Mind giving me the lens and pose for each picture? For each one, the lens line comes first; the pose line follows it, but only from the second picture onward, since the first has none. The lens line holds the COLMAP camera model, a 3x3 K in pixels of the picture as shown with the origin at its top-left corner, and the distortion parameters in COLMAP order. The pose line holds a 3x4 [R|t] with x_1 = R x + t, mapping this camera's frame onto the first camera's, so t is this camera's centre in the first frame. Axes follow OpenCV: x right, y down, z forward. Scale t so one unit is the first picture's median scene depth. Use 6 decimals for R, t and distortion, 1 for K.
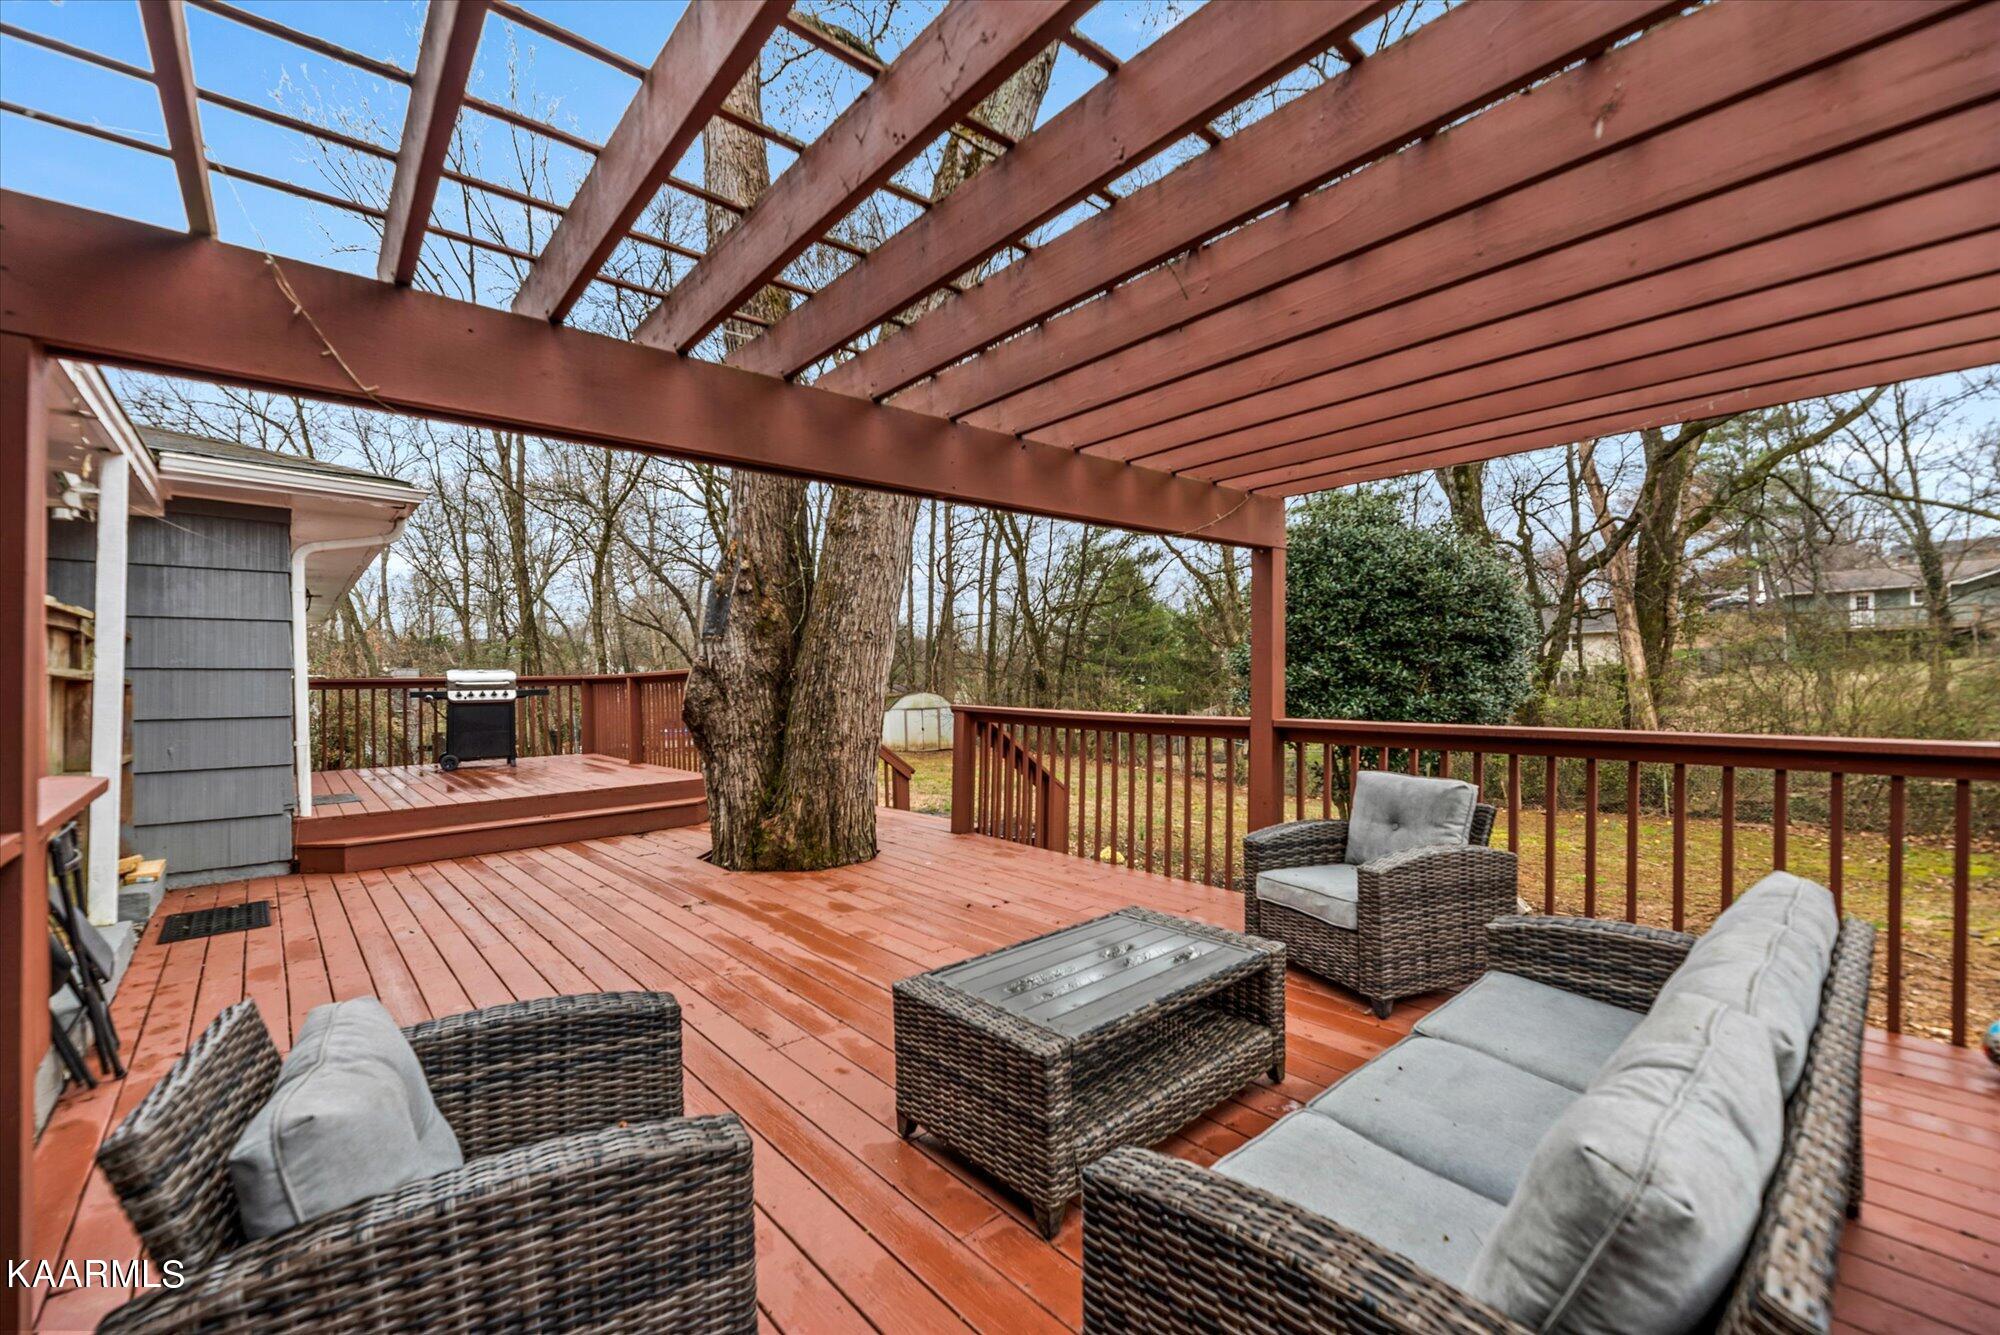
lens RADIAL K [[838.0, 0, 1004.8], [0, 838.0, 678.1], [0, 0, 1]] dist [0.000831, 0.000064]
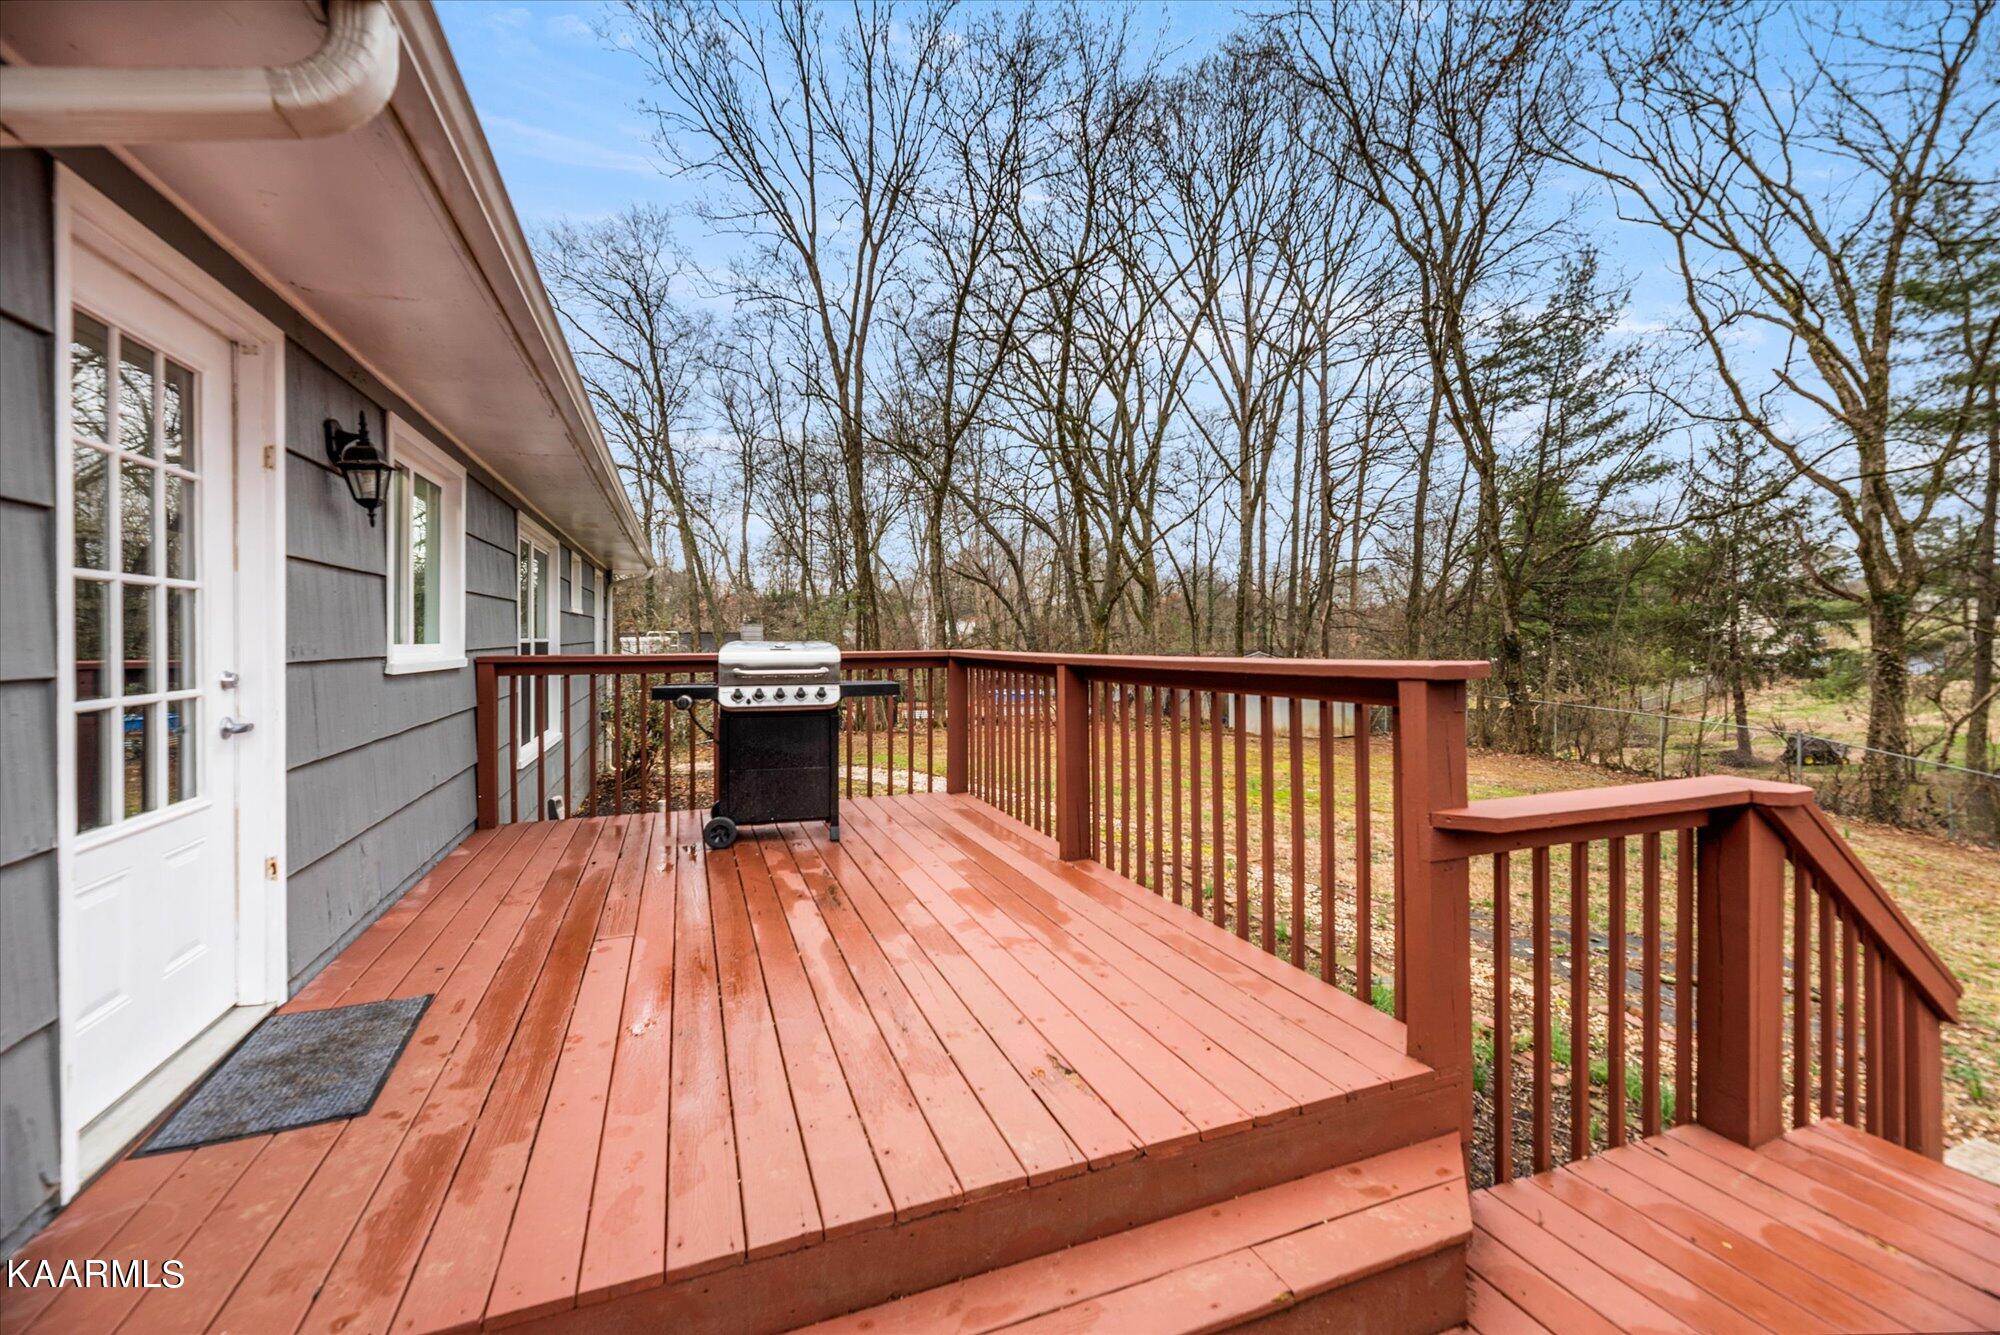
lens RADIAL K [[829.5, 0, 1000.9], [0, 829.5, 634.4], [0, 0, 1]] dist [0.000317, 0.000011]
pose [[0.937981, 0.010320, -0.346534, -0.082299], [-0.009432, 0.999946, 0.004250, -0.004544], [0.346559, -0.000717, 0.938028, 0.145097]]
